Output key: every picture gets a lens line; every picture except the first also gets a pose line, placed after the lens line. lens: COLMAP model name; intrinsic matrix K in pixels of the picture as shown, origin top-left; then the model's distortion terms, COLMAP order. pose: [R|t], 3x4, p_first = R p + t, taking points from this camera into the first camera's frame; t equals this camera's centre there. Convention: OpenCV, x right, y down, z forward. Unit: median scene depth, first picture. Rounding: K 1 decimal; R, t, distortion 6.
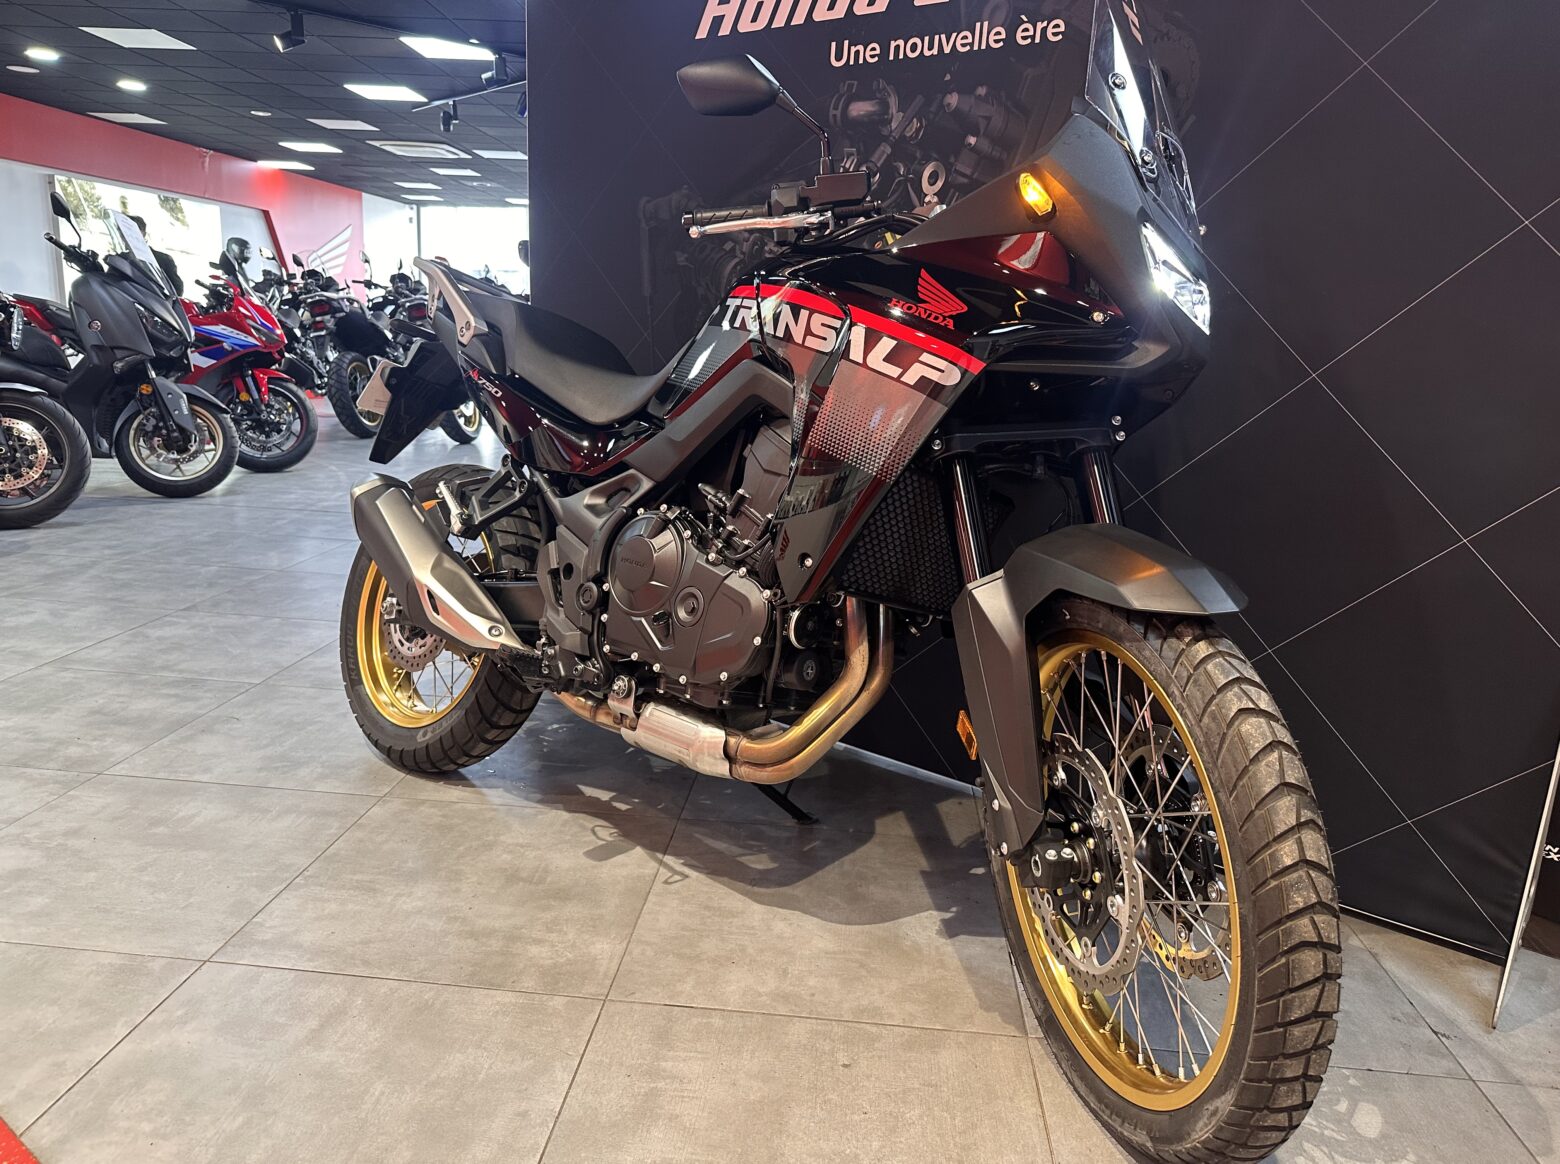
lens RADIAL K [[1084.1, 0, 775.2], [0, 1084.1, 590.6], [0, 0, 1]] dist [0.024179, -0.047352]
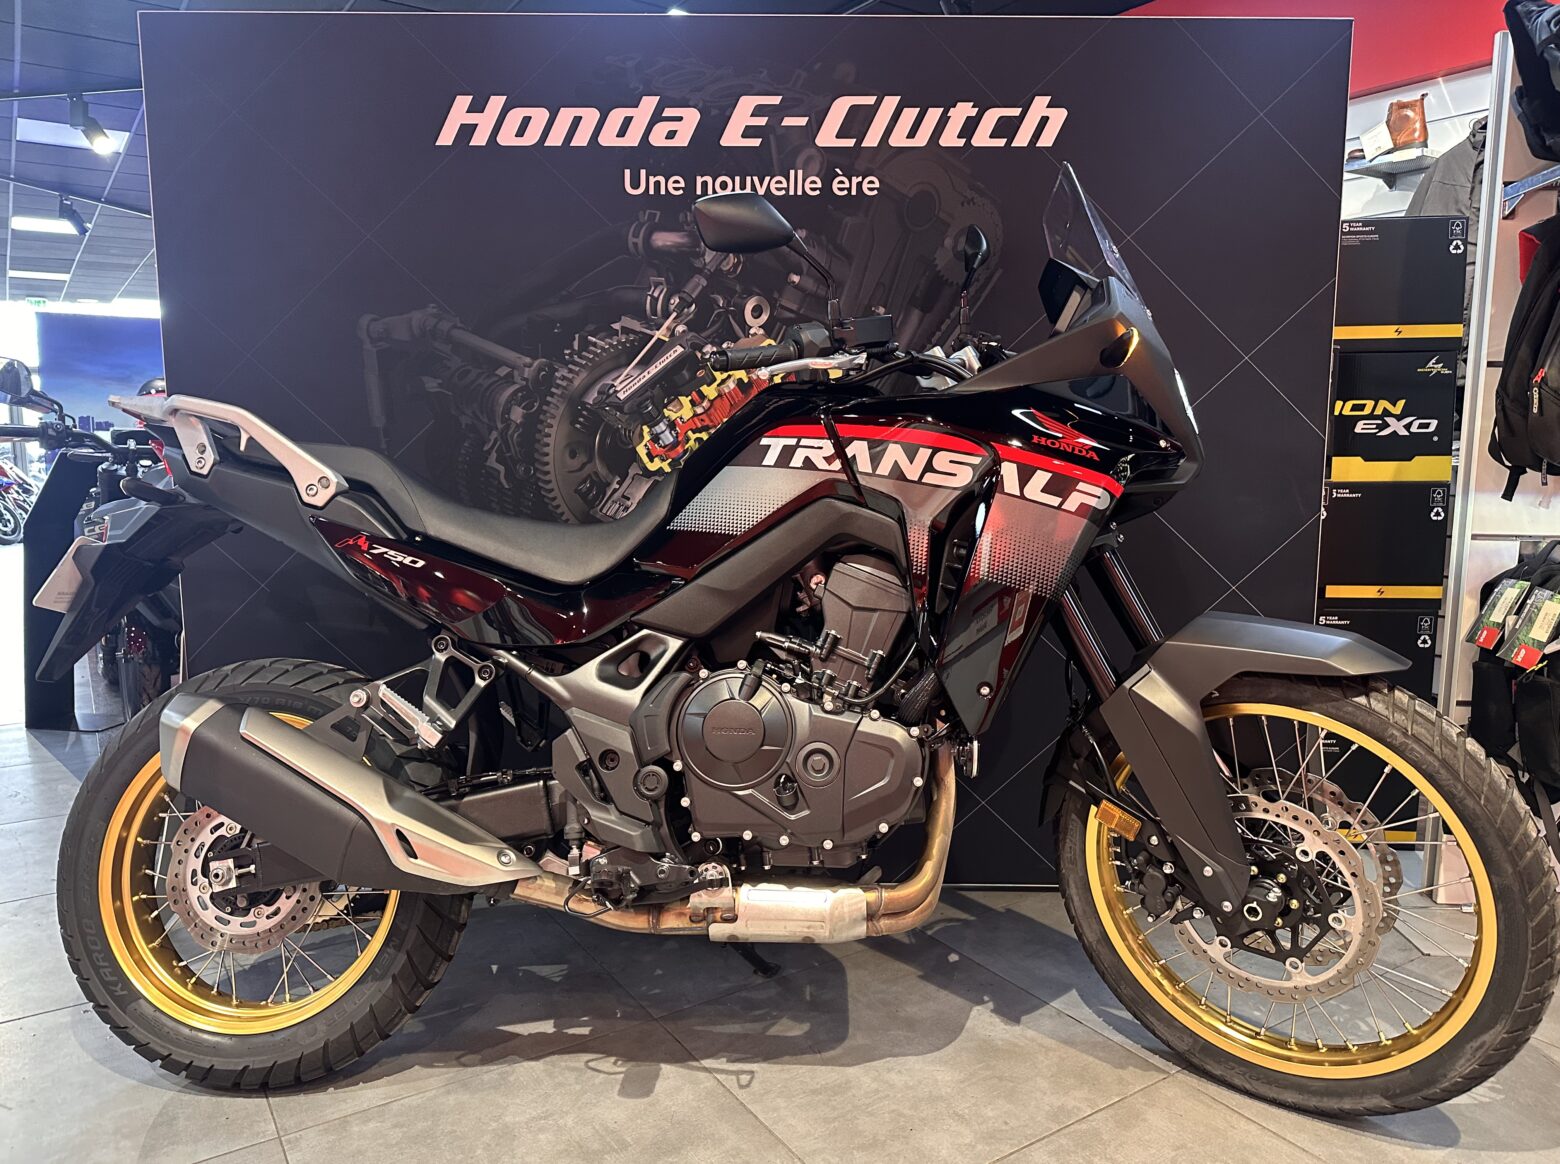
lens RADIAL K [[1084.1, 0, 788.7], [0, 1084.1, 600.2], [0, 0, 1]] dist [0.024179, -0.047352]
pose [[0.790797, -0.129464, 0.598229, -0.507687], [0.178448, 0.983680, -0.023009, -0.085646], [-0.585488, 0.124948, 0.800995, 0.204070]]
